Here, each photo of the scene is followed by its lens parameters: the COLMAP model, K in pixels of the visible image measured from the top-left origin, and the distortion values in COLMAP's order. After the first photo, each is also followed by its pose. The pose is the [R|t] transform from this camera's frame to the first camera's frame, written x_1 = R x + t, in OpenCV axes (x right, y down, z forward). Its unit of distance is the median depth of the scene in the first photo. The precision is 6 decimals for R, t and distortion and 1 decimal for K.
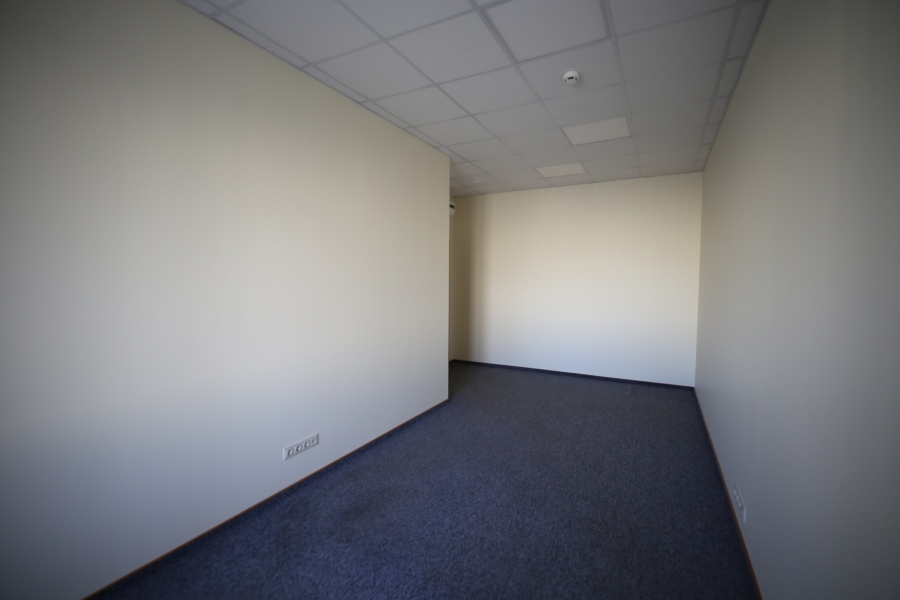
lens RADIAL K [[388.6, 0, 447.7], [0, 388.6, 297.8], [0, 0, 1]] dist [-0.001146, -0.000220]
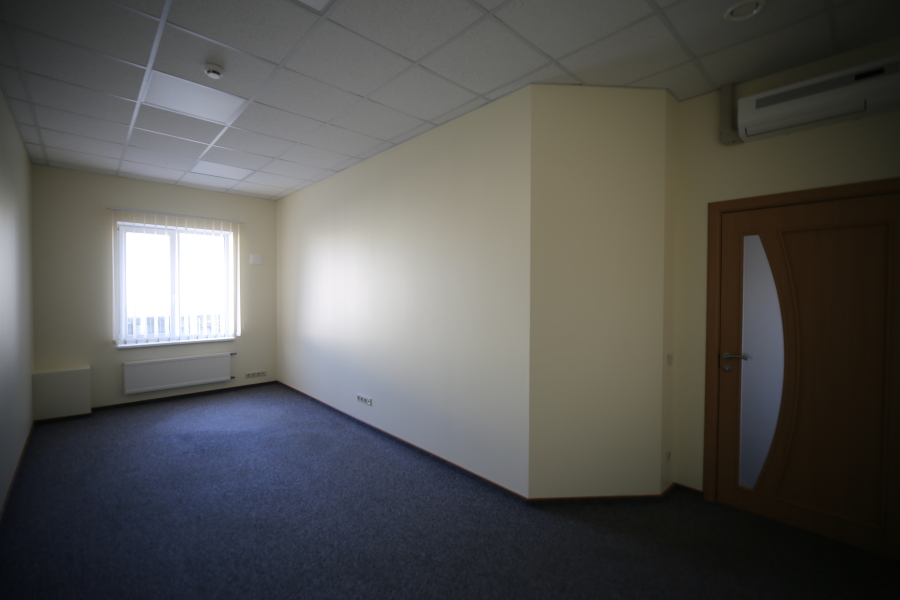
lens RADIAL K [[388.6, 0, 447.7], [0, 388.6, 297.8], [0, 0, 1]] dist [-0.001146, -0.000220]
pose [[-0.310154, 0.014486, -0.950576, 1.120630], [-0.048441, 0.998344, 0.031020, -0.098359], [0.949451, 0.055668, -0.308938, 2.013906]]
